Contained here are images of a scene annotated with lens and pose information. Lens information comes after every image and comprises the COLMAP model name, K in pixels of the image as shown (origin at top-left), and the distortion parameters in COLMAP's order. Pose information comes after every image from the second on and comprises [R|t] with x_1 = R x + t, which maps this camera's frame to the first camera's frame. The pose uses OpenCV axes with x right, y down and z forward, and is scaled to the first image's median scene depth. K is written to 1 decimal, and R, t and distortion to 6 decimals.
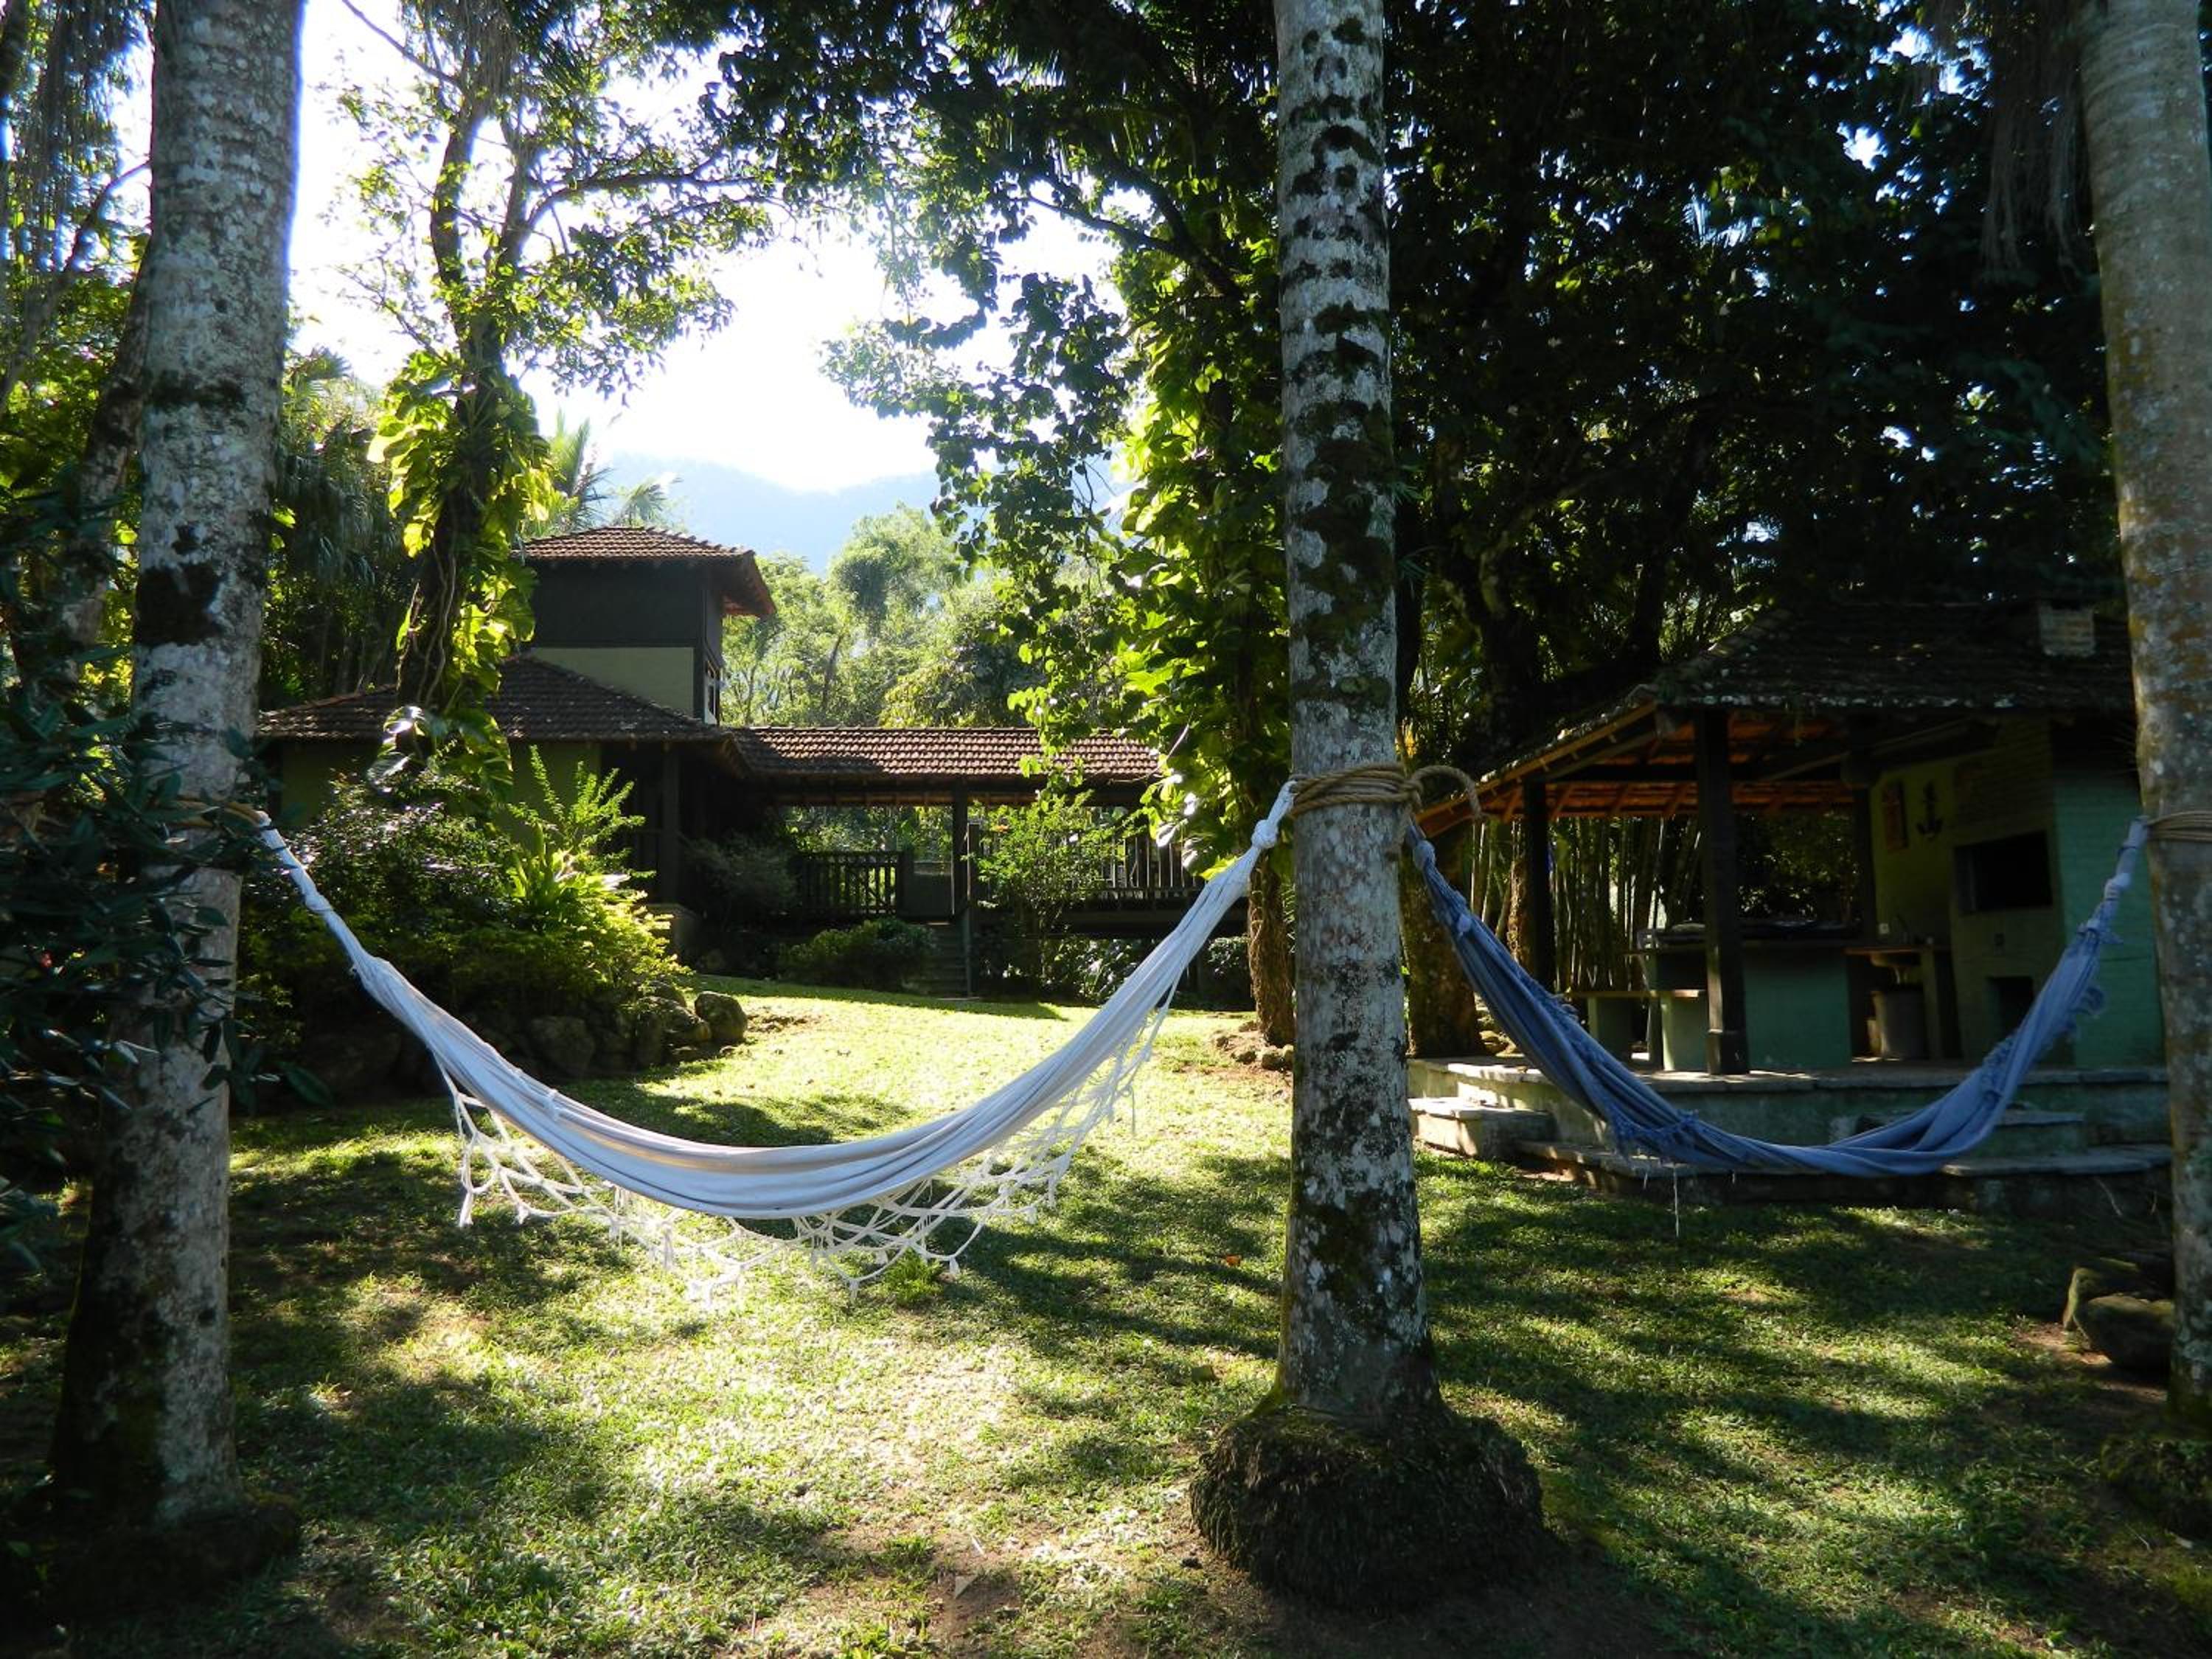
lens RADIAL K [[1666.5, 0, 1115.8], [0, 1666.5, 827.2], [0, 0, 1]] dist [0.011423, 0.000814]
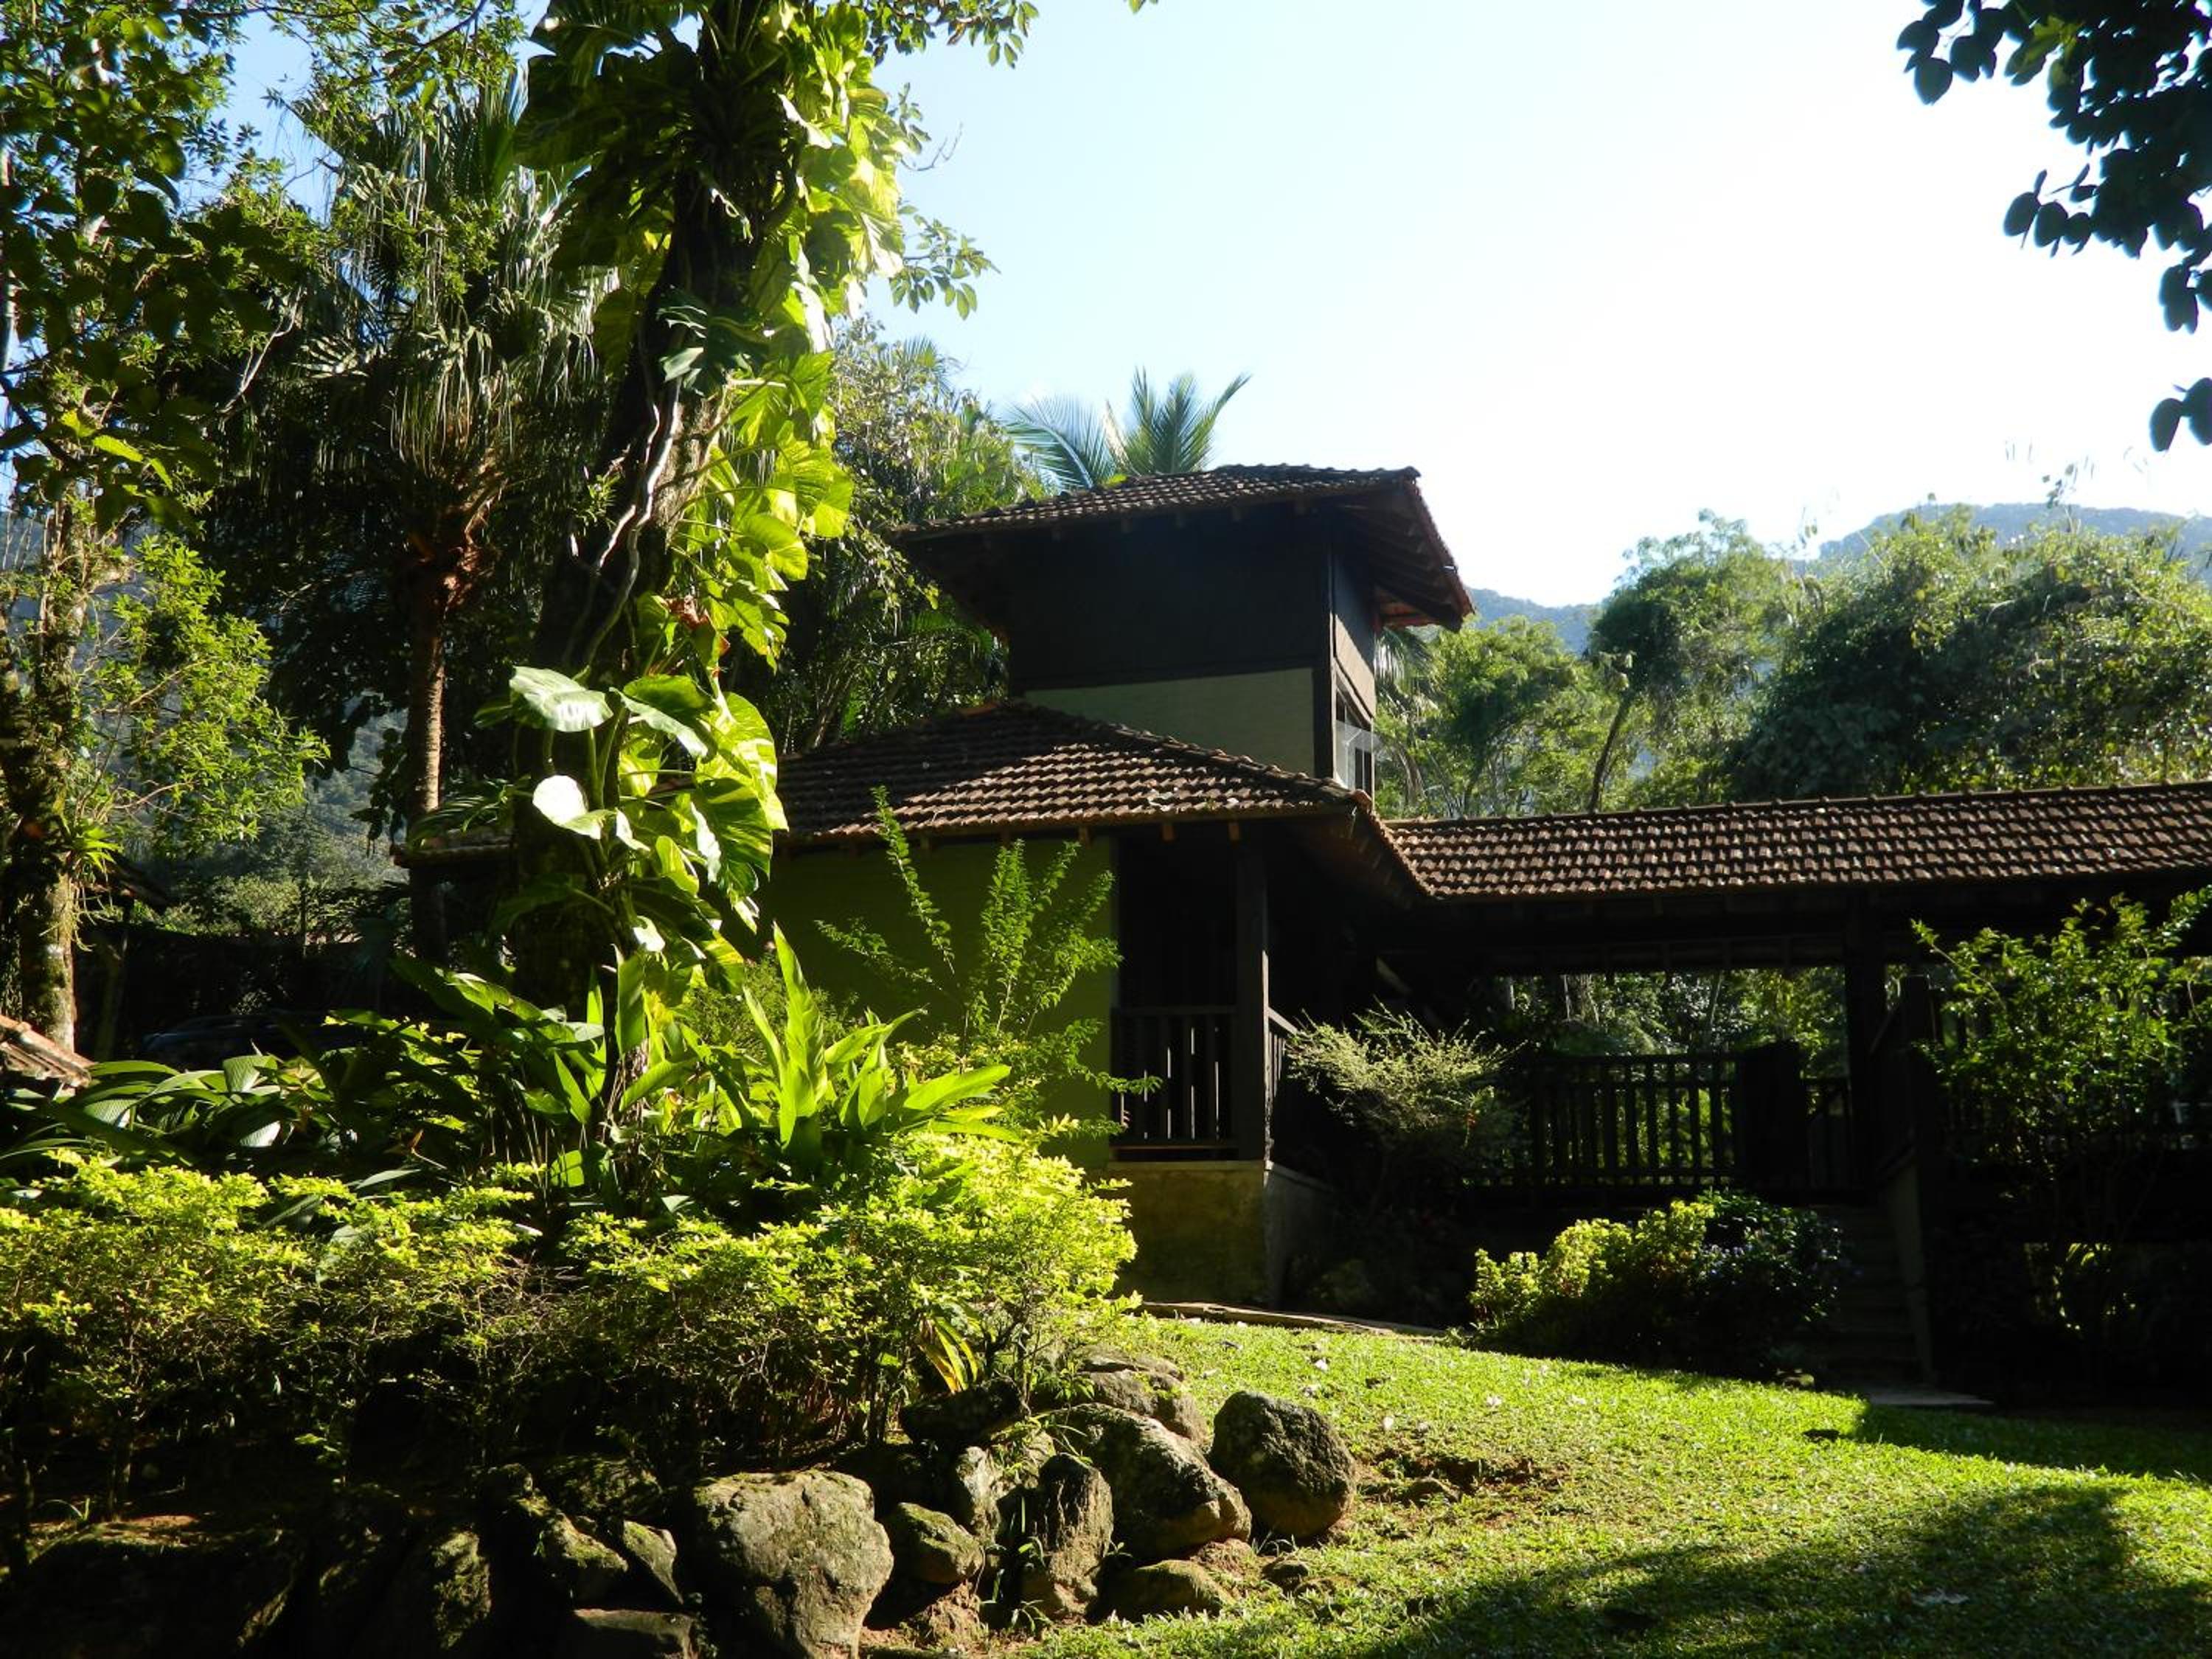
lens RADIAL K [[2241.8, 0, 1109.0], [0, 2241.8, 817.6], [0, 0, 1]] dist [0.006349, 0.000000]
pose [[0.924615, -0.057875, -0.376480, -0.058810], [0.015029, 0.993163, -0.115764, 0.021969], [0.380605, 0.101379, 0.919164, 0.386219]]
